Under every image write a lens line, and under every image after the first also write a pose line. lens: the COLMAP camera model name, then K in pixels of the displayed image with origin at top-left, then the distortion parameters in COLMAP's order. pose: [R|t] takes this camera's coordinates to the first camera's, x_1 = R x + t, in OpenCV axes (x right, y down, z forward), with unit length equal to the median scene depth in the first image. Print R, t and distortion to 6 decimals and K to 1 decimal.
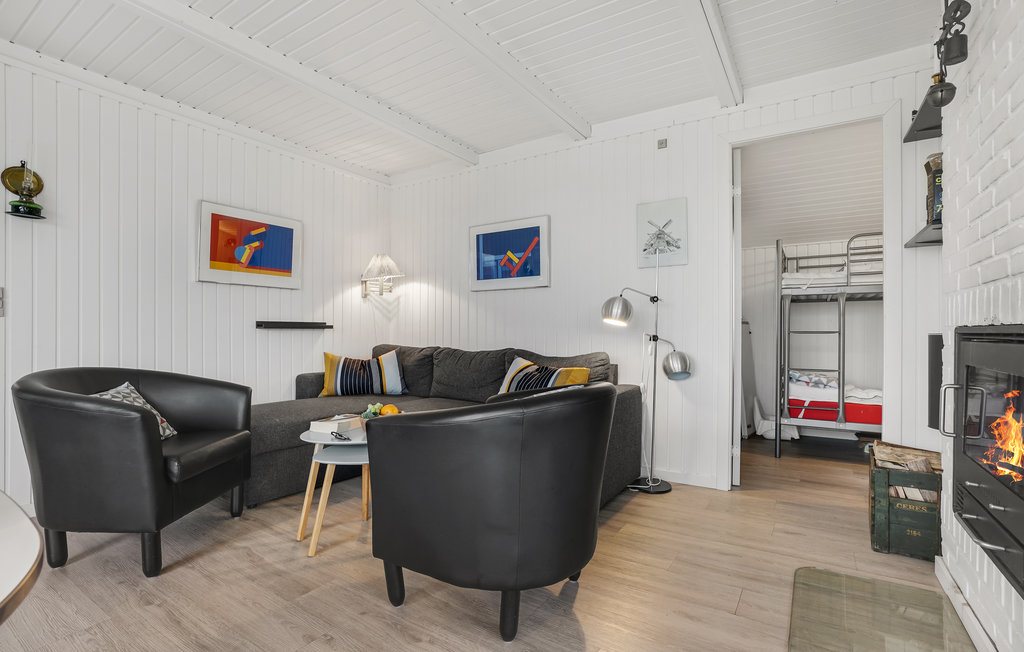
lens RADIAL K [[472.3, 0, 510.1], [0, 472.3, 331.4], [0, 0, 1]] dist [-0.024036, 0.000192]
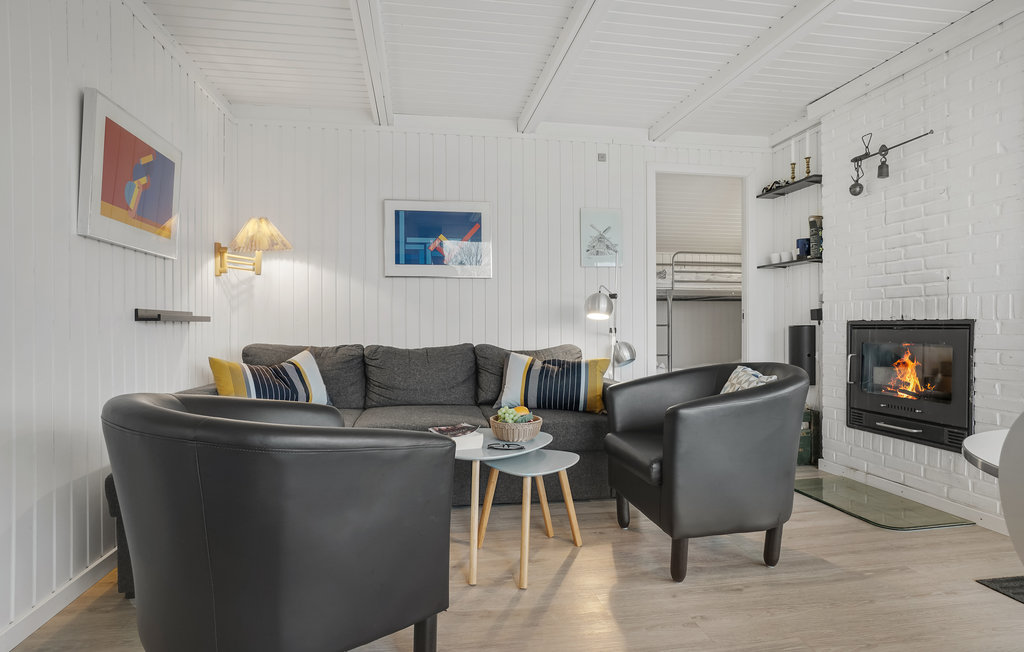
lens RADIAL K [[547.4, 0, 512.1], [0, 547.4, 325.8], [0, 0, 1]] dist [-0.012342, 0.000476]
pose [[0.735211, -0.003759, 0.677828, -0.665094], [0.003982, 0.999991, 0.001226, 0.000528], [-0.677827, 0.001798, 0.735219, 0.169113]]
